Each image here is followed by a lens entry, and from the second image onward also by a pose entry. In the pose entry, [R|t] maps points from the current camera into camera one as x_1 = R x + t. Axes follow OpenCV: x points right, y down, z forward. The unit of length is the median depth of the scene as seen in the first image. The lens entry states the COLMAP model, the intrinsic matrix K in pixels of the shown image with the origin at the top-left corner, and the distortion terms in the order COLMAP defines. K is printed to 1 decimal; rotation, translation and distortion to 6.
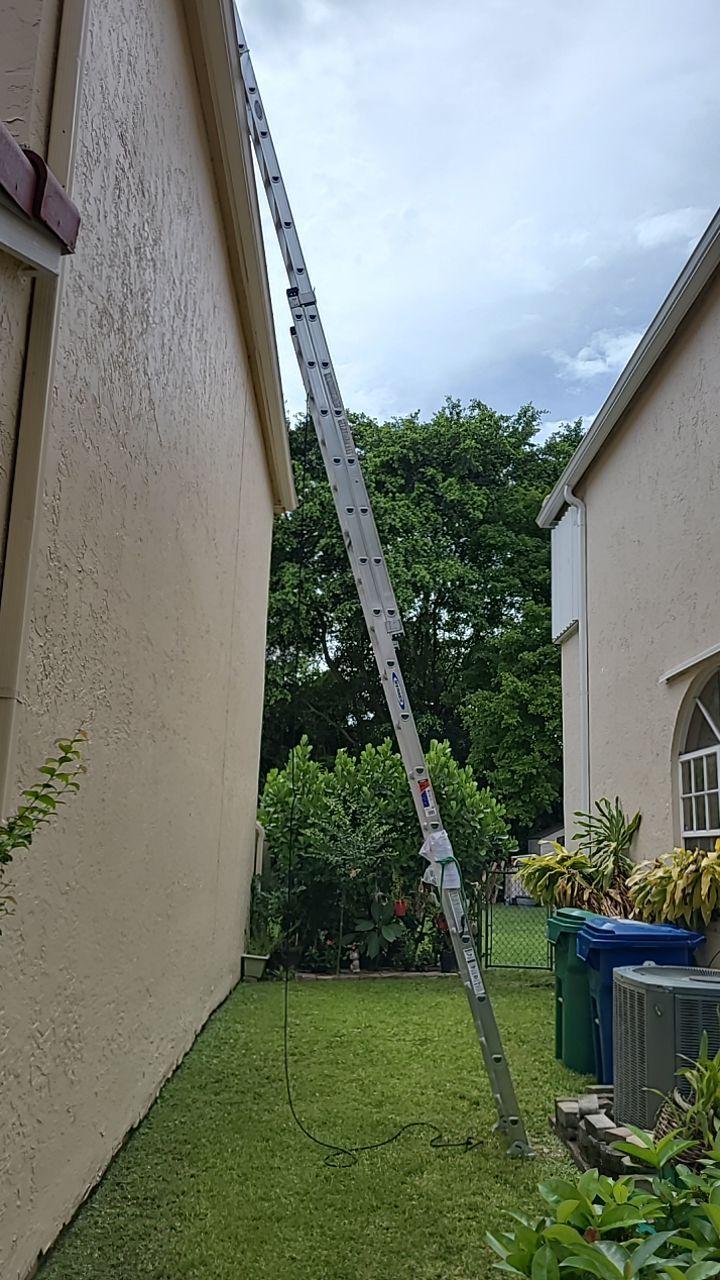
lens RADIAL K [[936.3, 0, 360.0], [0, 936.3, 640.0], [0, 0, 1]] dist [-0.003346, -0.000806]
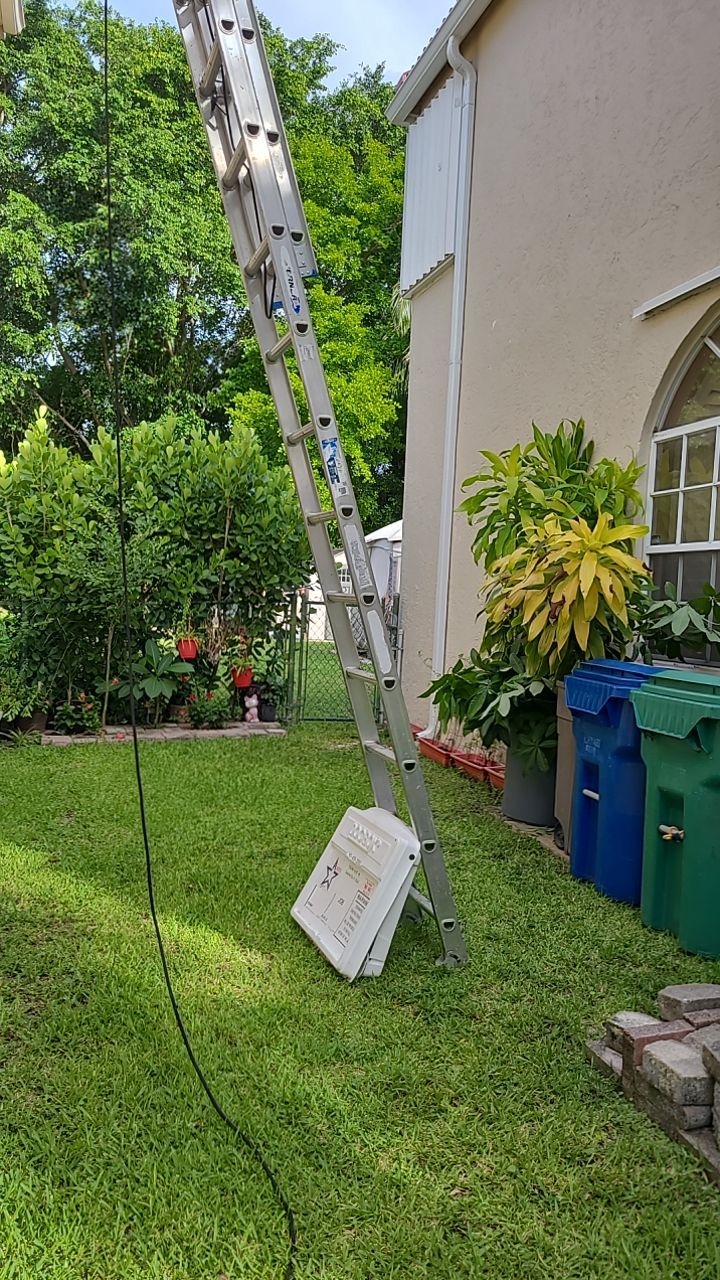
lens RADIAL K [[936.3, 0, 360.0], [0, 936.3, 640.0], [0, 0, 1]] dist [-0.003346, -0.000806]
pose [[0.962225, -0.007449, 0.272153, -0.028285], [-0.070796, 0.958392, 0.276537, 0.070245], [-0.262889, -0.285359, 0.921661, 0.295952]]
